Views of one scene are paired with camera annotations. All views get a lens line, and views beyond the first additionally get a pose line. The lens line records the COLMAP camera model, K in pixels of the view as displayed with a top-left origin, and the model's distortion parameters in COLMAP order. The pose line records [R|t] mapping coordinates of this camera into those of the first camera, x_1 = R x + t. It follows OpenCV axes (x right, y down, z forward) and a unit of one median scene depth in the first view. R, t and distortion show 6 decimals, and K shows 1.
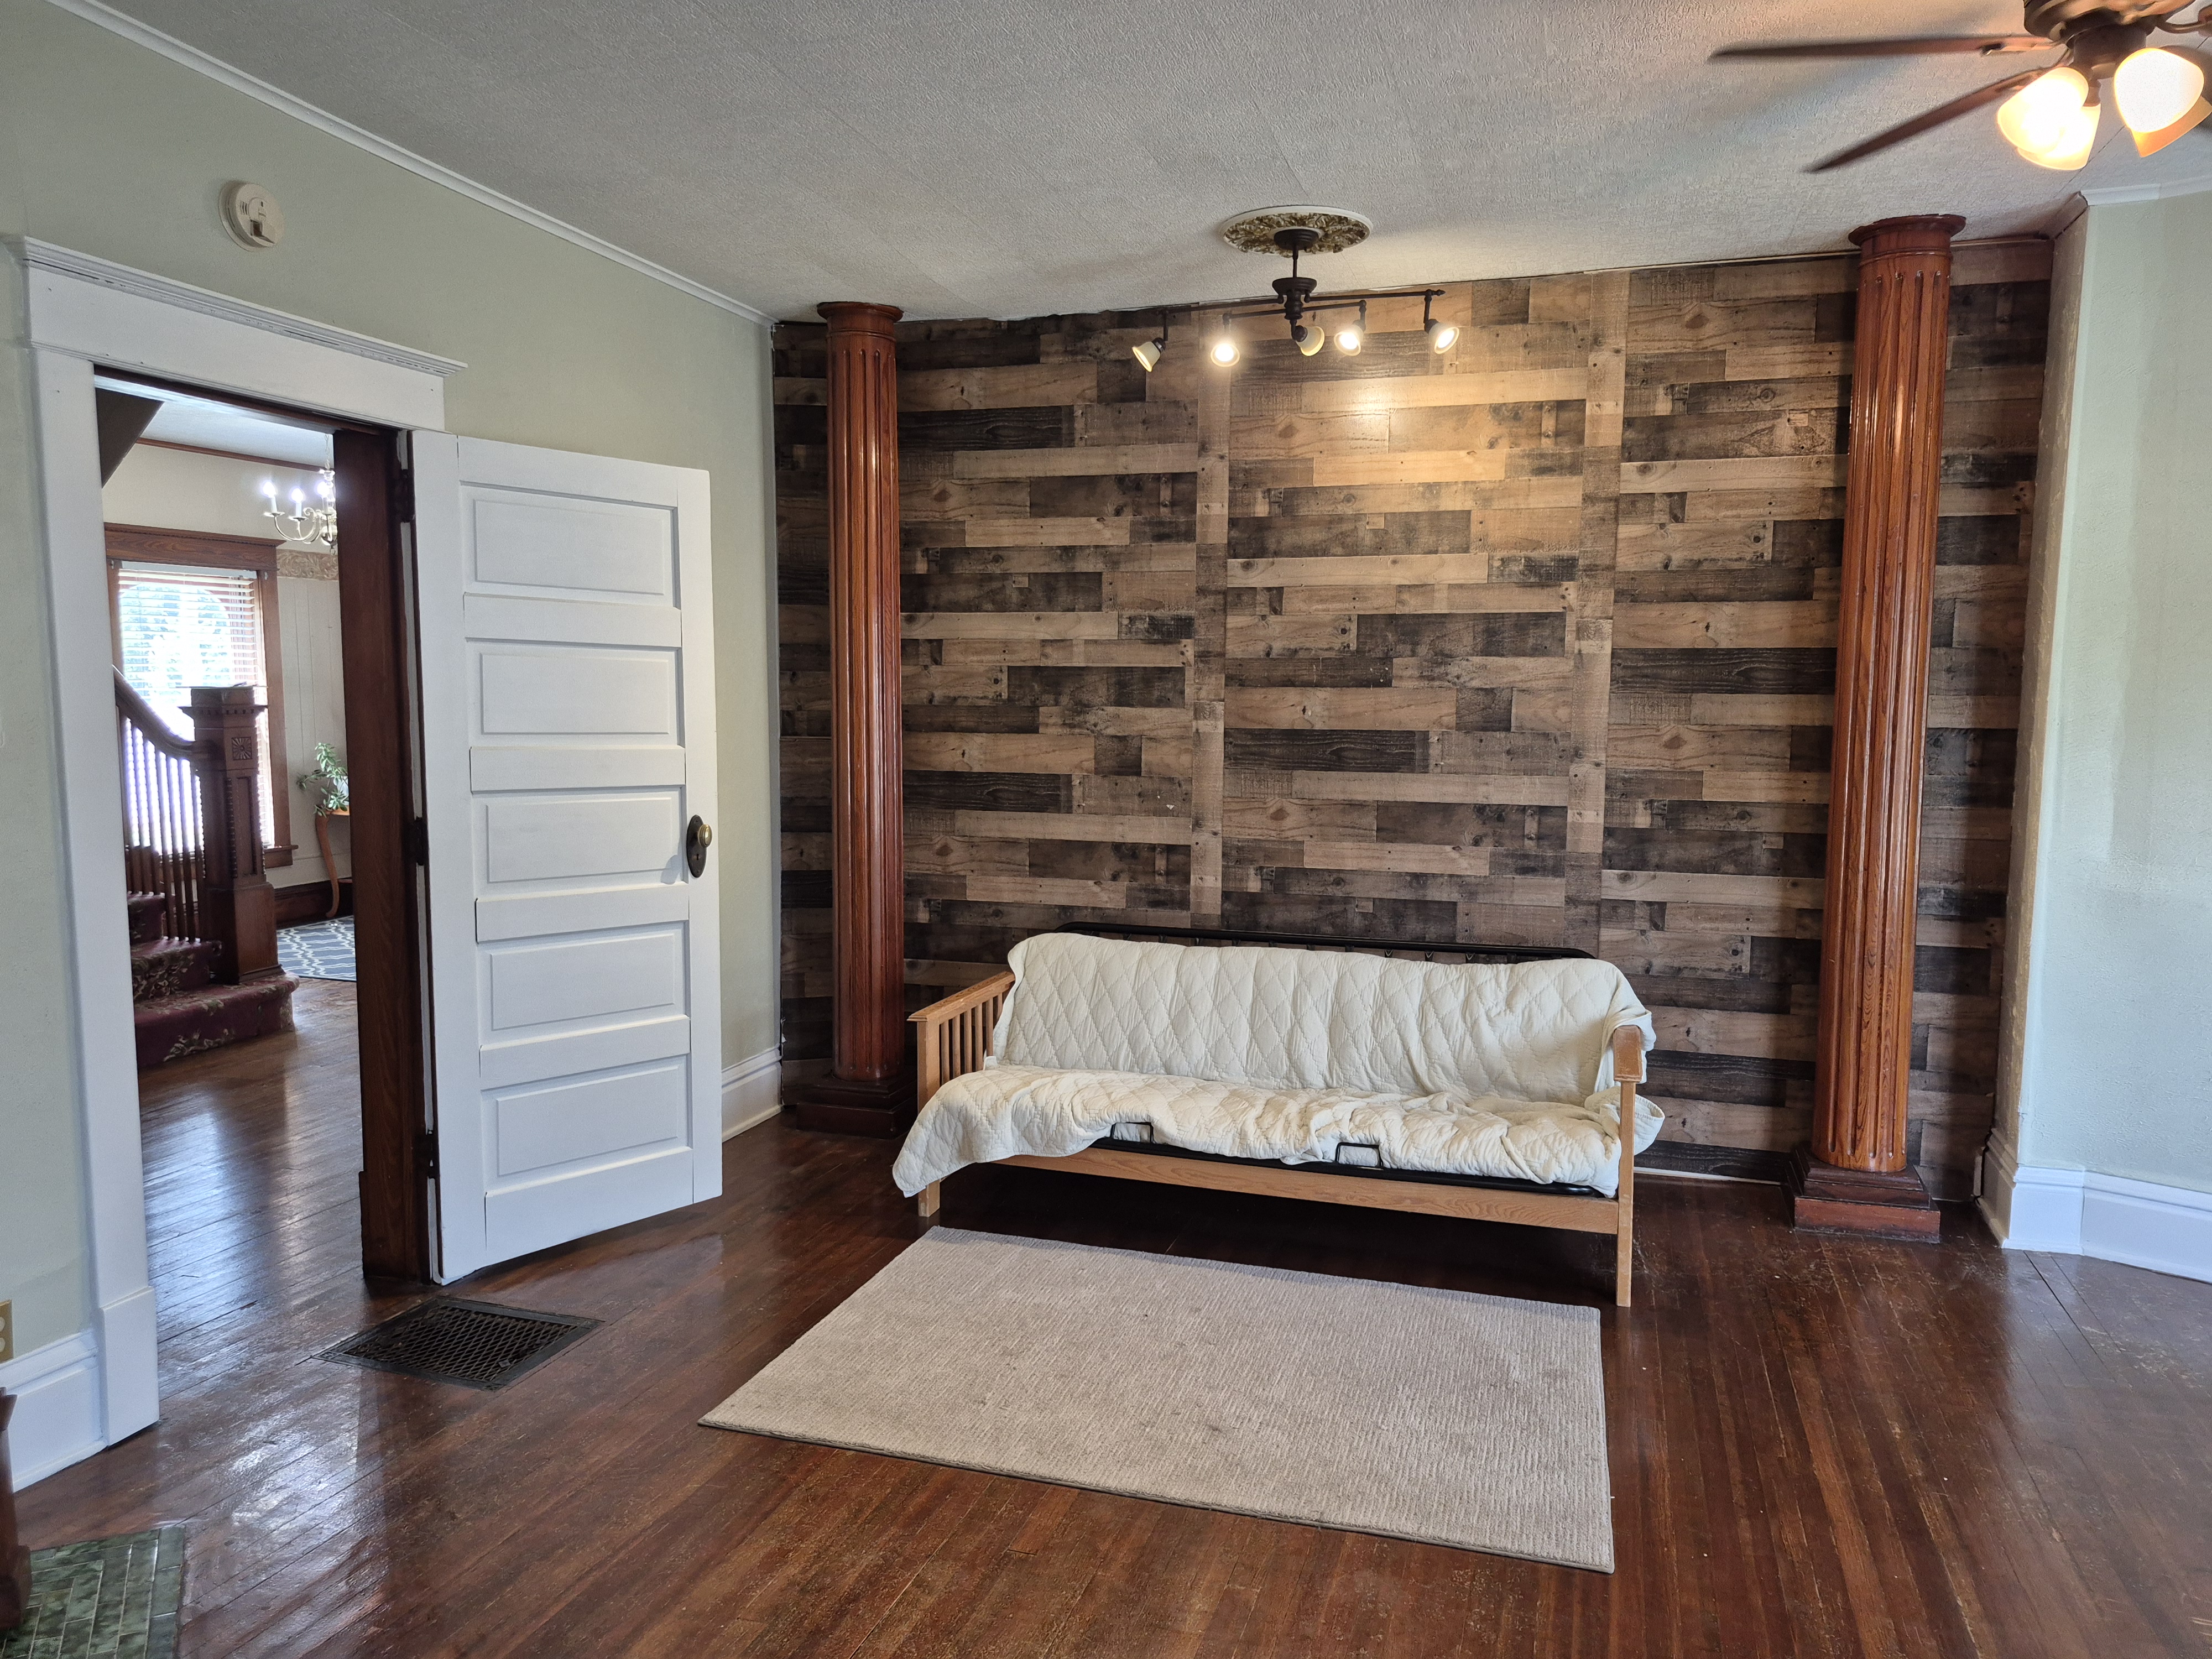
lens RADIAL K [[1558.1, 0, 1102.3], [0, 1558.1, 842.8], [0, 0, 1]] dist [0.043644, -0.037265]
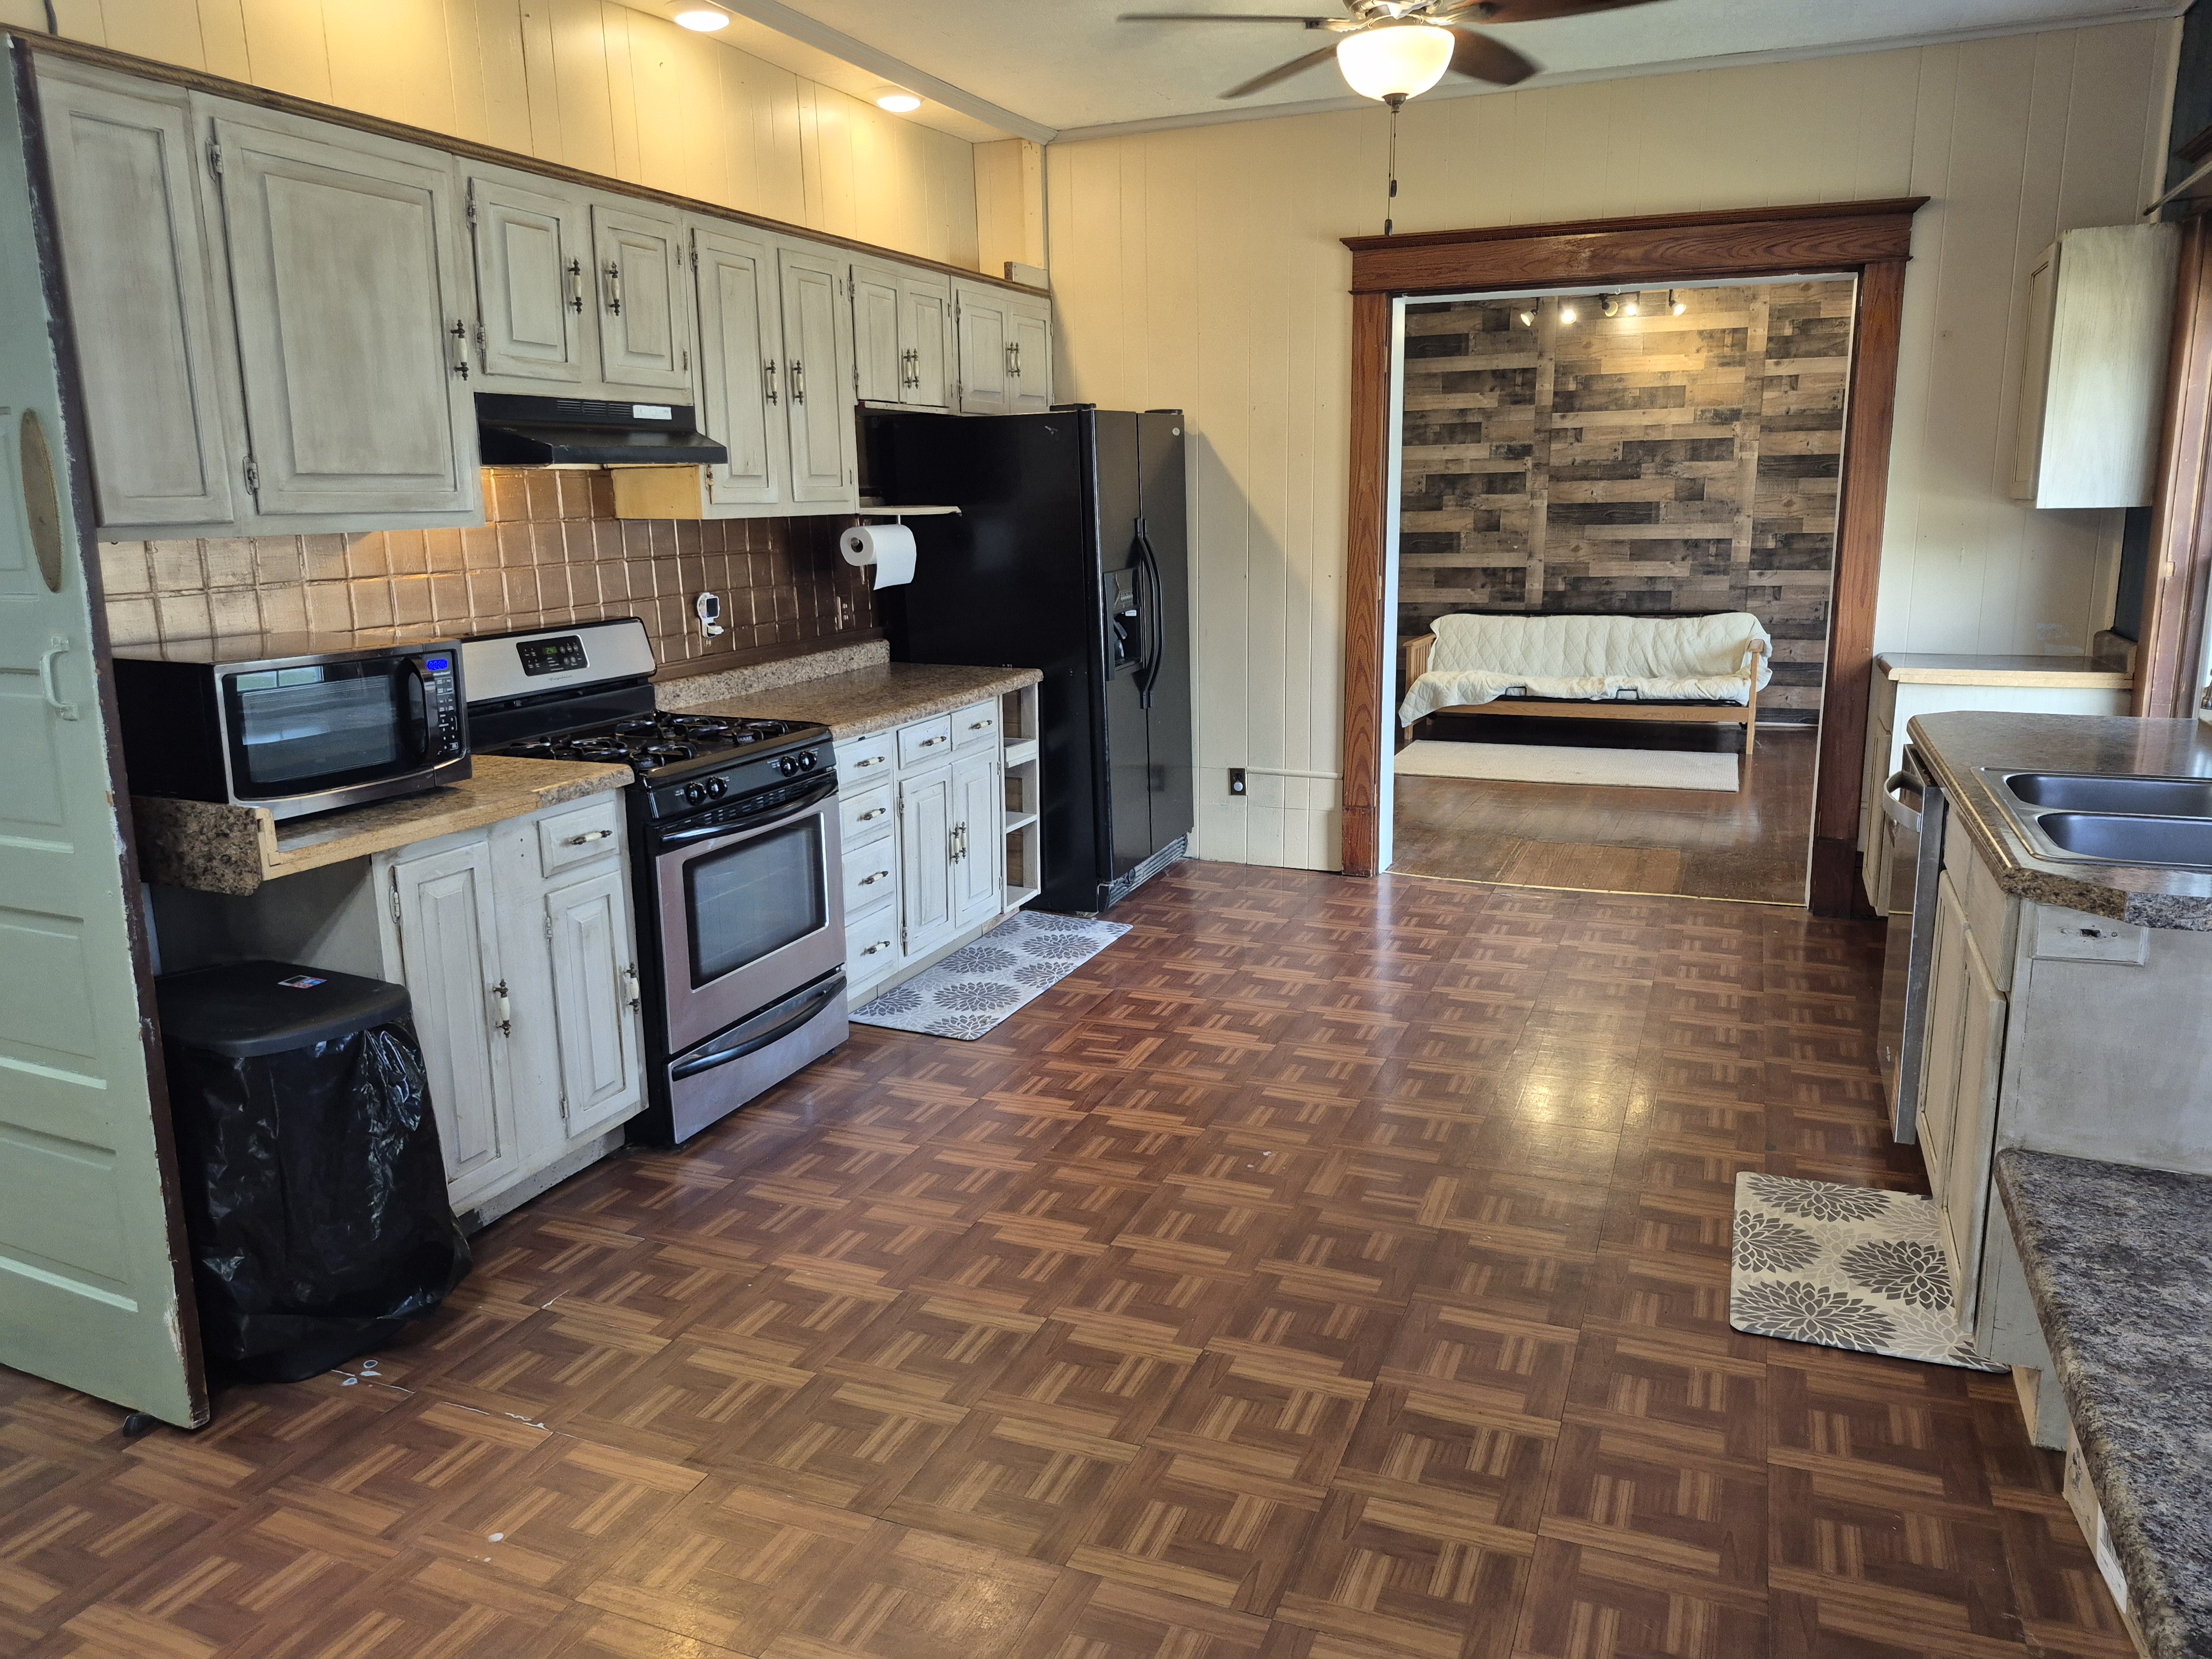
lens RADIAL K [[1558.1, 0, 1096.3], [0, 1558.1, 832.9], [0, 0, 1]] dist [0.043644, -0.037265]
pose [[0.995181, -0.001668, -0.098037, -0.305270], [0.012041, 0.994366, 0.105312, 0.127547], [0.097309, -0.105985, 0.989595, -1.070169]]
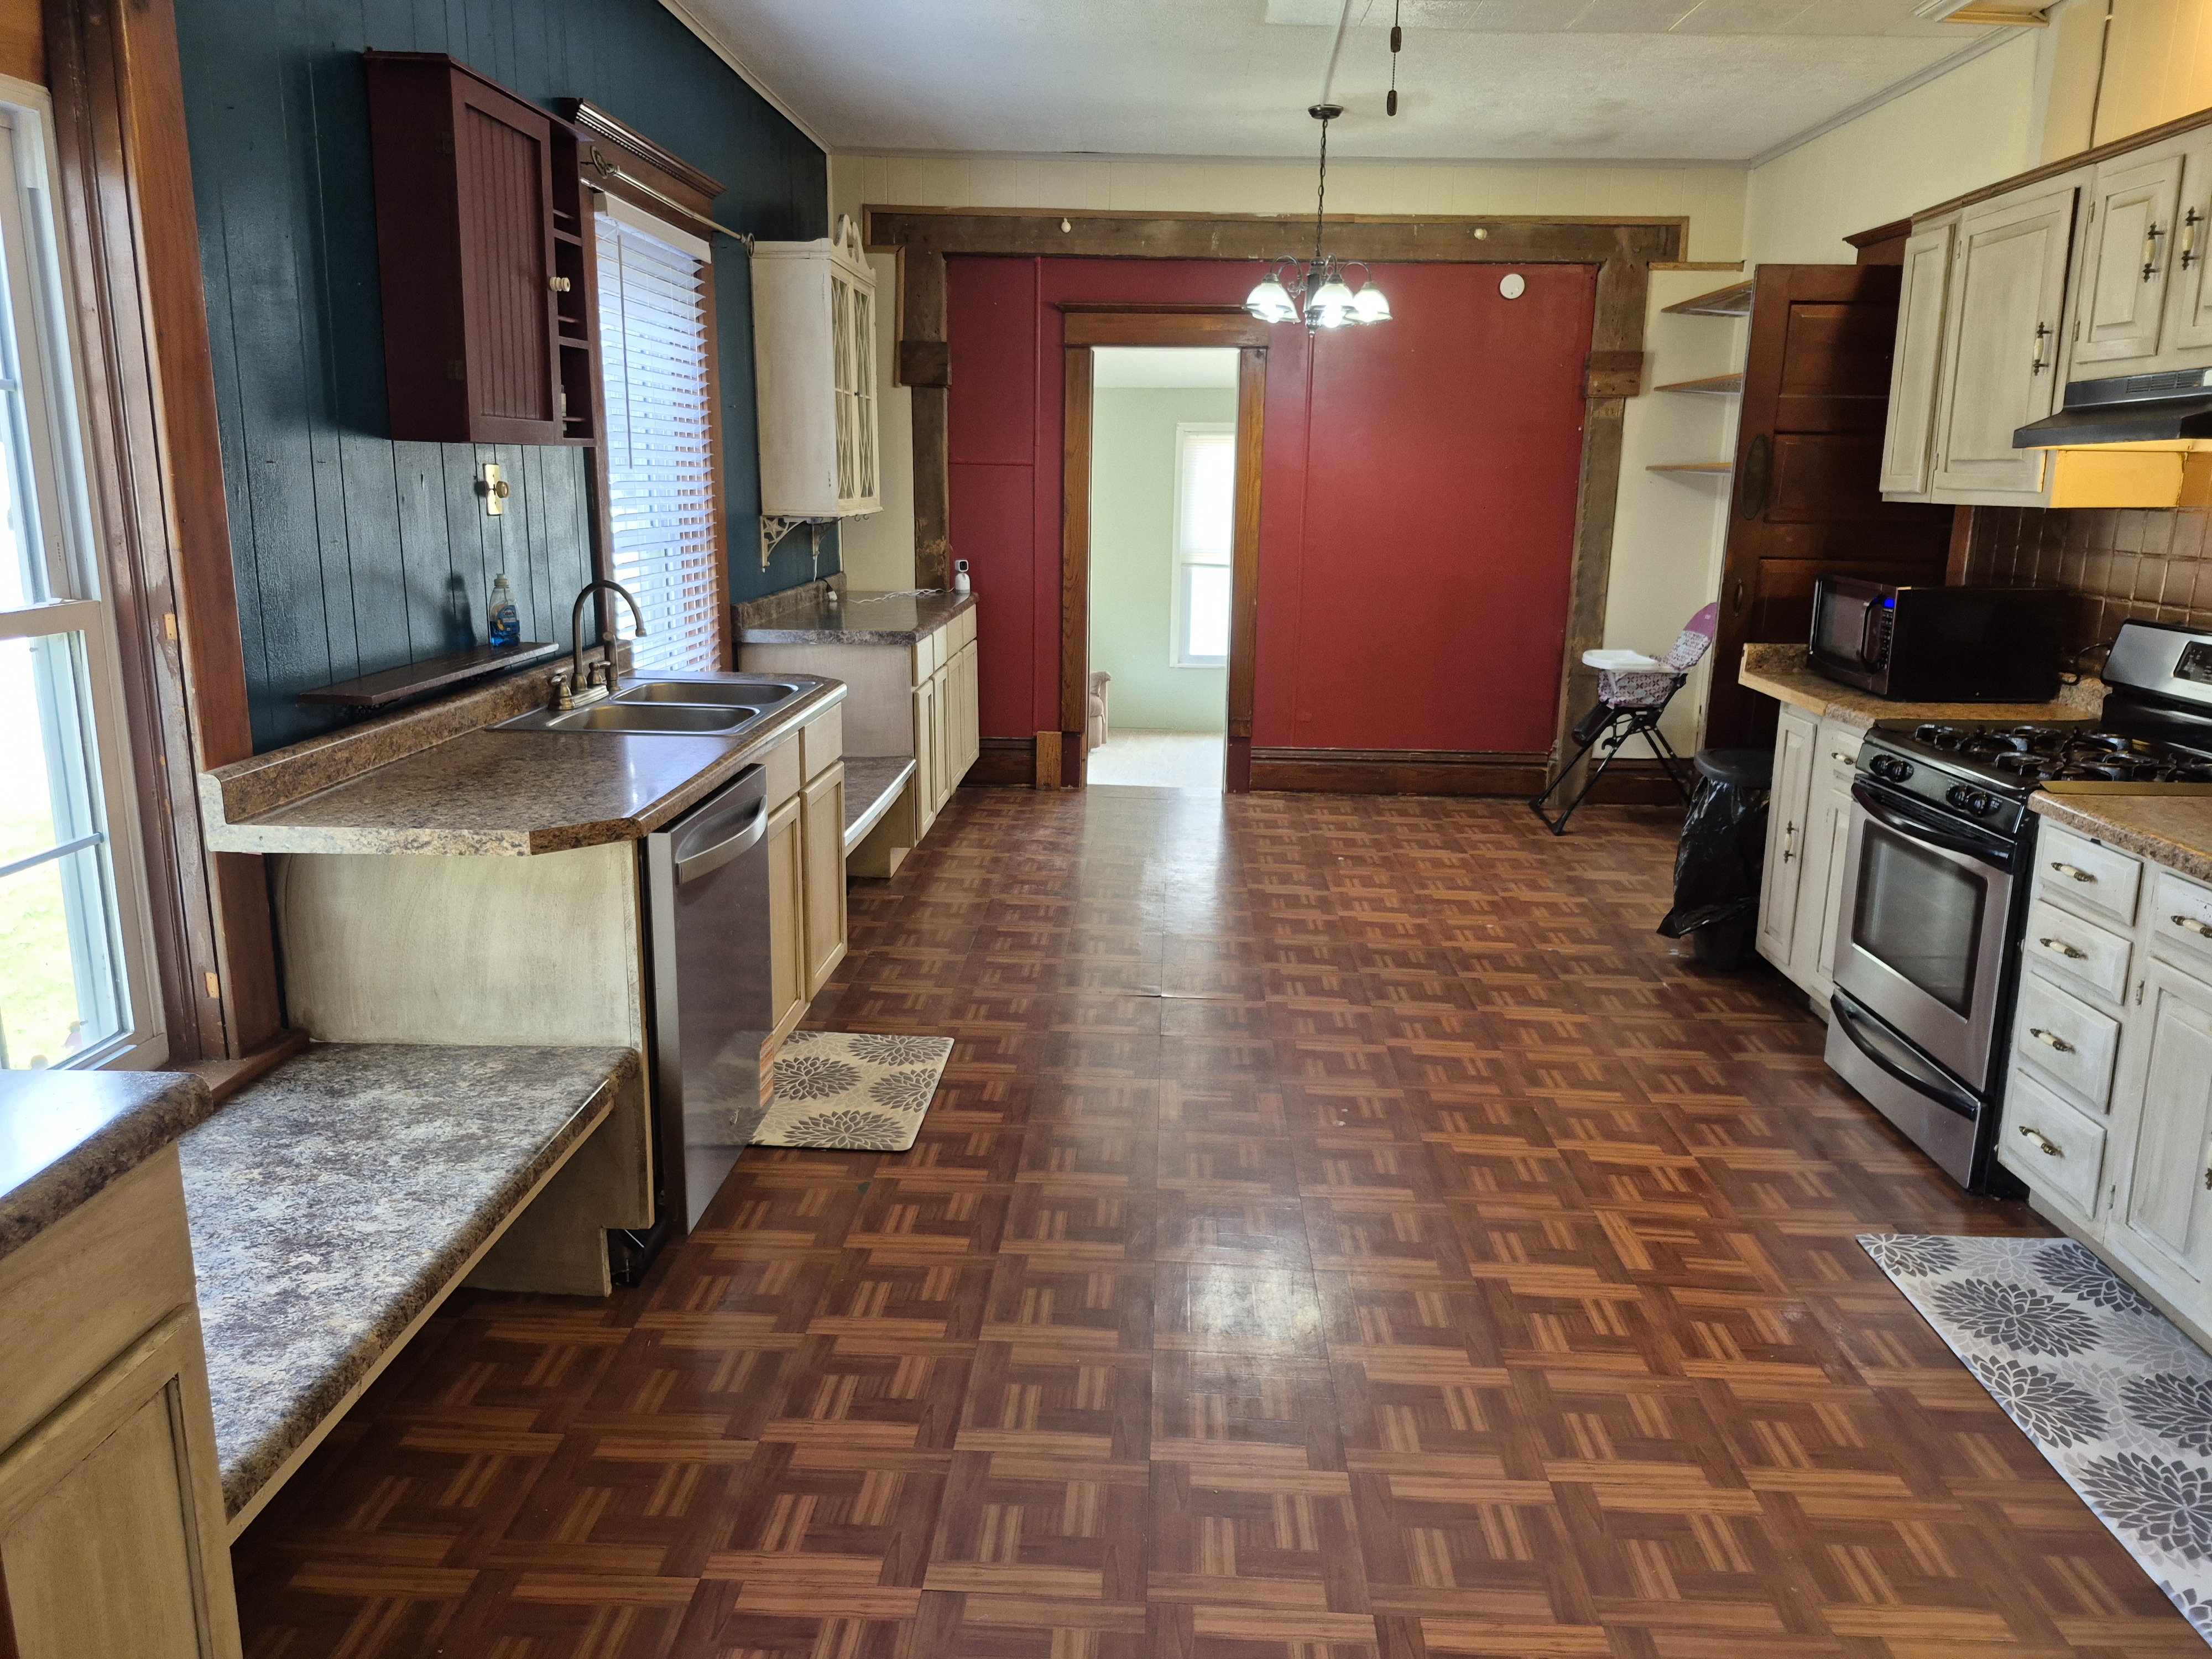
lens RADIAL K [[1558.1, 0, 1113.9], [0, 1558.1, 818.6], [0, 0, 1]] dist [0.043644, -0.037265]
pose [[-0.967031, 0.040314, -0.251446, -0.006911], [-0.043732, 0.946432, 0.319927, -0.021276], [0.250875, 0.320375, -0.913467, 0.261700]]
